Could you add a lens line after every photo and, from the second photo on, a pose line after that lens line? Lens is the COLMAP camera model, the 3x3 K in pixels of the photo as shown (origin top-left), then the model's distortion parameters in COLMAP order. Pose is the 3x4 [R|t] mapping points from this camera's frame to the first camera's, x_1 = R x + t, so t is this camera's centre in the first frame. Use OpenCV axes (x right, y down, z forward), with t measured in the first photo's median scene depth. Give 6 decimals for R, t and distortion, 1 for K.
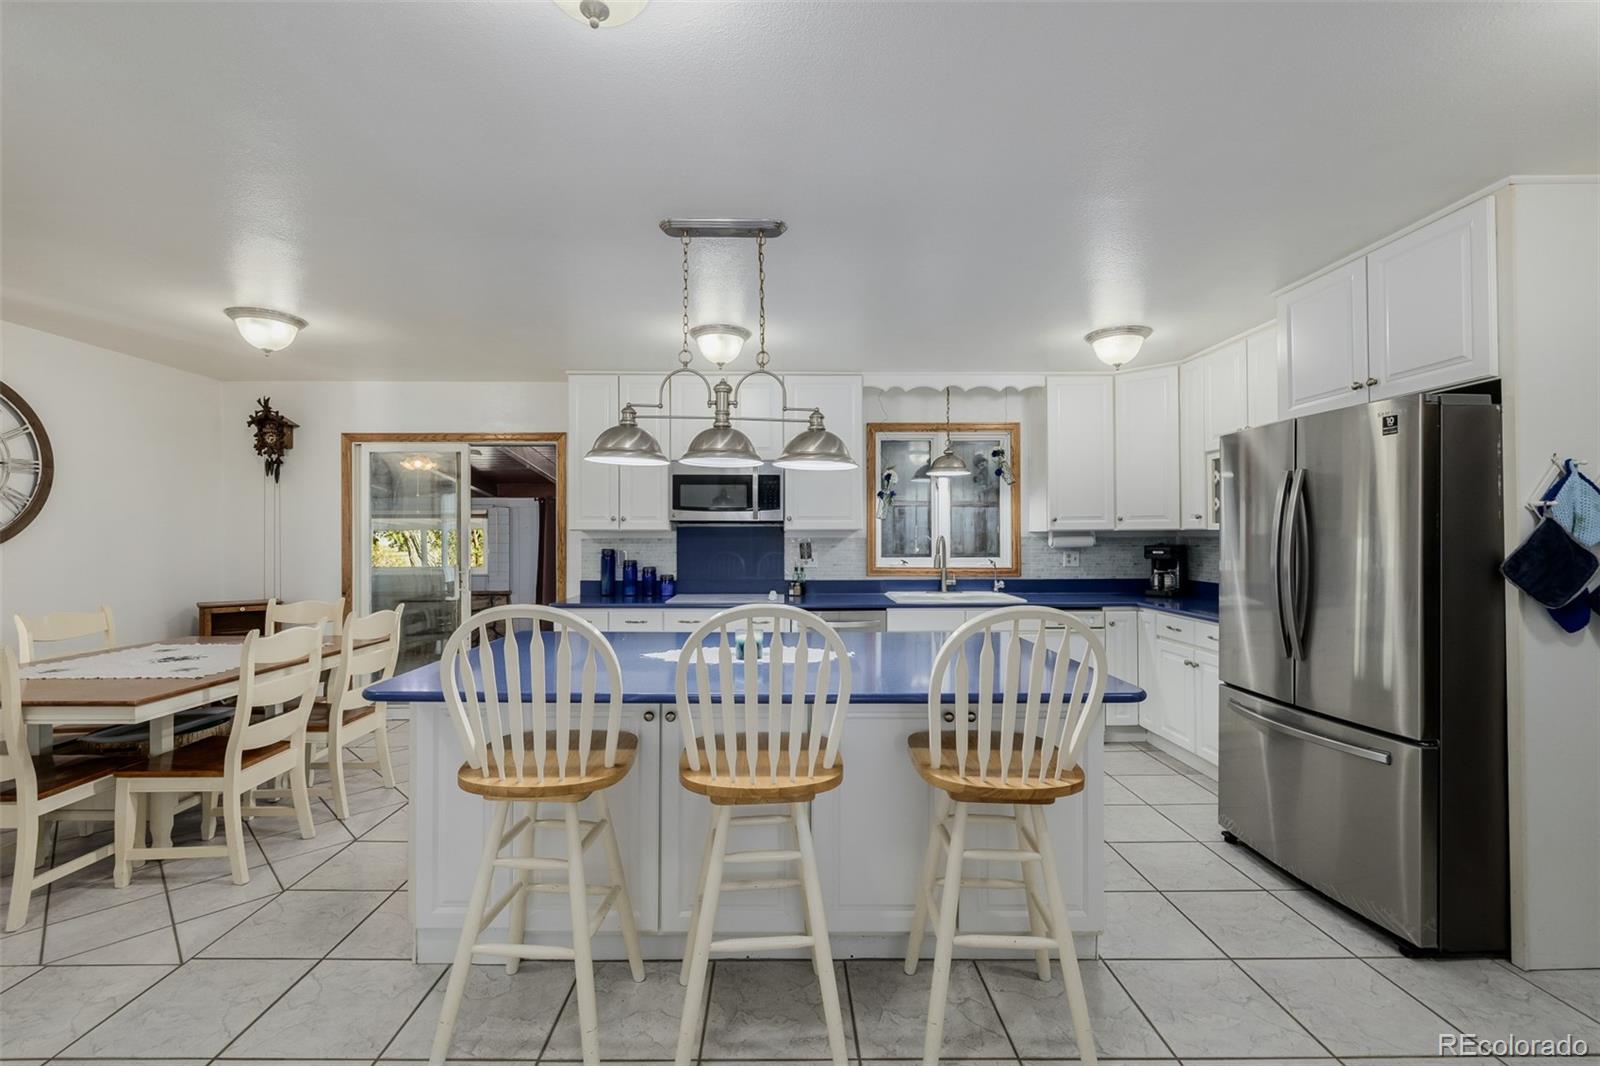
lens RADIAL K [[683.0, 0, 769.4], [0, 683.0, 531.6], [0, 0, 1]] dist [-0.001031, -0.000135]
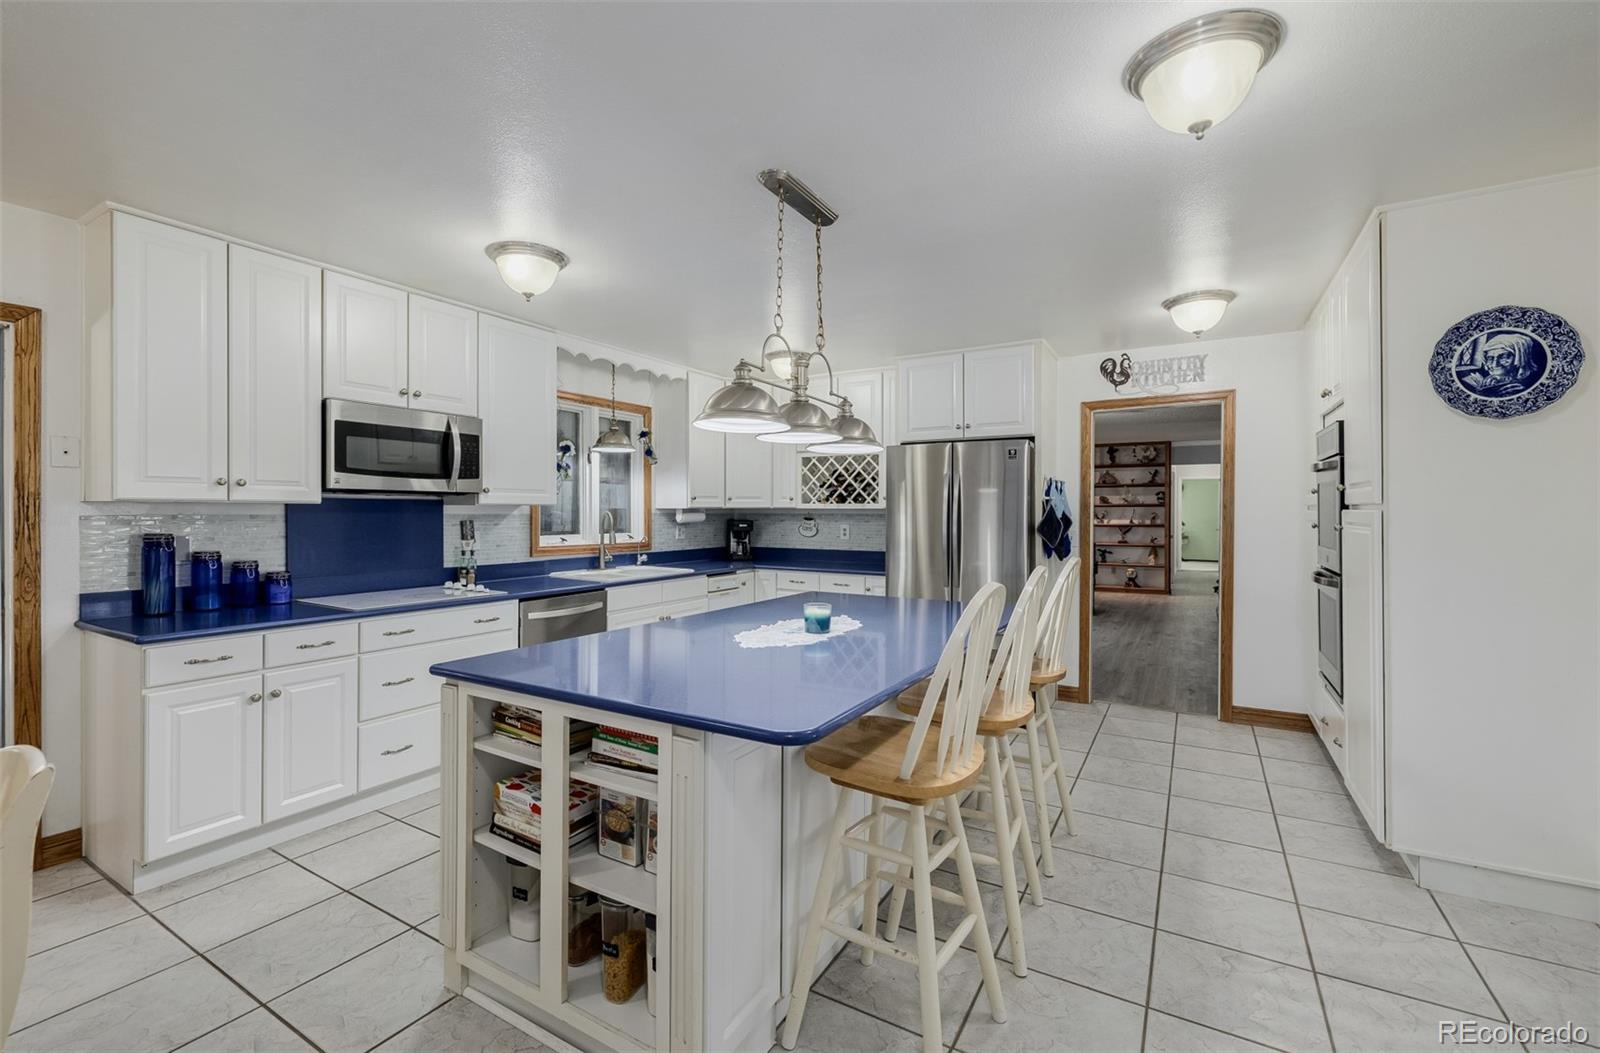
lens RADIAL K [[683.0, 0, 804.1], [0, 683.0, 517.7], [0, 0, 1]] dist [-0.001031, -0.000135]
pose [[0.520394, -0.003788, 0.853918, -0.440758], [-0.009813, 0.999898, 0.010416, 0.001195], [-0.853870, -0.013800, 0.520304, 0.233932]]
